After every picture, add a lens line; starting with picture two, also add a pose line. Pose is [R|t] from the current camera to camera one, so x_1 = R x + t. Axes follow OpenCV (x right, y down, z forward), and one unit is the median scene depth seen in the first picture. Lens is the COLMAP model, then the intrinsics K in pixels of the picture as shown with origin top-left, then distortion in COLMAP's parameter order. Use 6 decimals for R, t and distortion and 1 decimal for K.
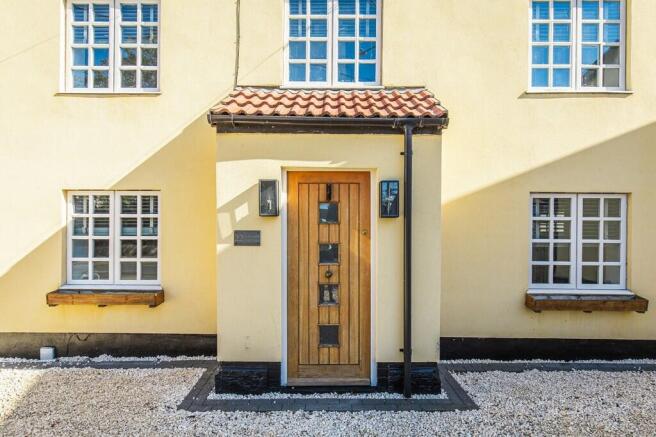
lens RADIAL K [[388.6, 0, 328.0], [0, 388.6, 218.5], [0, 0, 1]] dist [-0.002360, -0.000326]
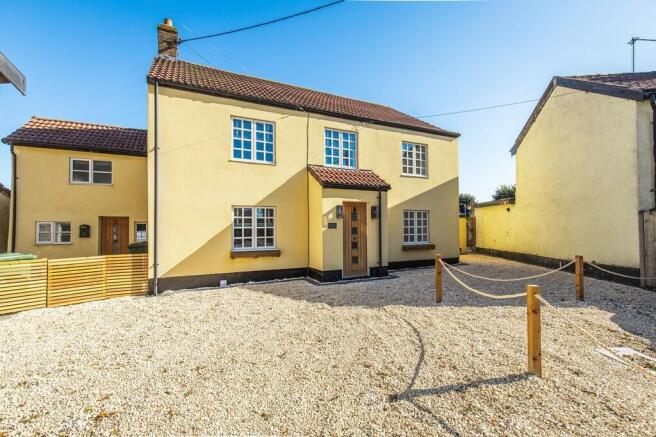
lens RADIAL K [[306.1, 0, 328.0], [0, 306.1, 218.5], [0, 0, 1]] dist [0.000227, -0.000009]
pose [[0.892371, 0.002080, 0.451298, -0.990536], [0.002979, 0.999940, -0.010500, 0.017194], [-0.451293, 0.010714, 0.892311, -0.765376]]
